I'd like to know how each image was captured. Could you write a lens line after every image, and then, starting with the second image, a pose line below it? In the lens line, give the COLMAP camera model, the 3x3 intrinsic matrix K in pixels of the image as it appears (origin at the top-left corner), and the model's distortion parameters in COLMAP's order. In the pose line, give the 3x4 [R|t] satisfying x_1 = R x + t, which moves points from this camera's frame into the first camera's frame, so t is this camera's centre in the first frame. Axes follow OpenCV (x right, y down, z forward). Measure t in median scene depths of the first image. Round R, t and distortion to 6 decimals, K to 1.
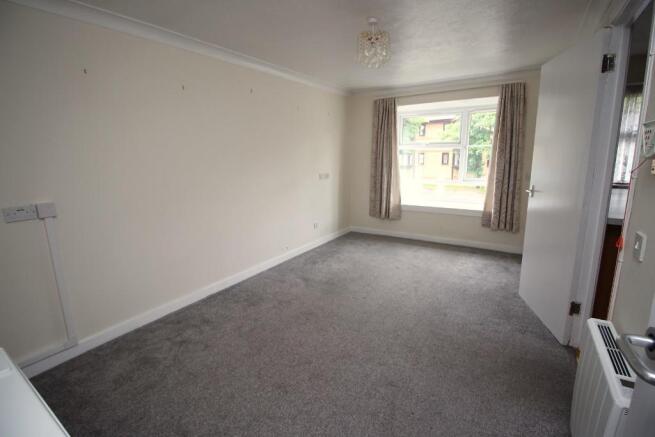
lens RADIAL K [[300.5, 0, 330.7], [0, 300.5, 210.2], [0, 0, 1]] dist [-0.026253, -0.000929]
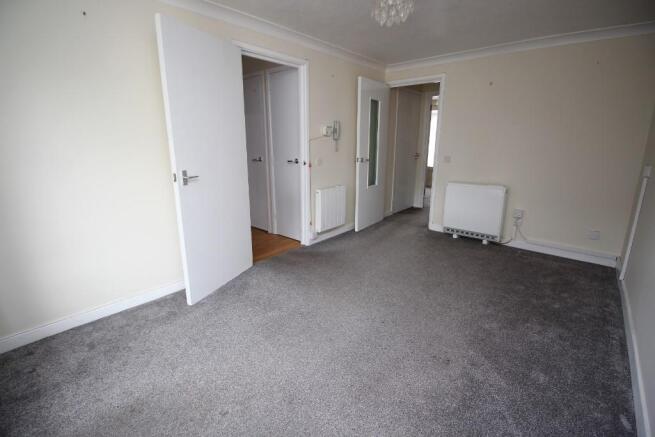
lens RADIAL K [[300.5, 0, 330.7], [0, 300.5, 210.2], [0, 0, 1]] dist [-0.026253, -0.000929]
pose [[-0.988944, -0.032469, 0.144688, 0.093763], [0.028817, 0.915052, 0.402306, -0.201400], [-0.145459, 0.402028, -0.904000, 1.113031]]
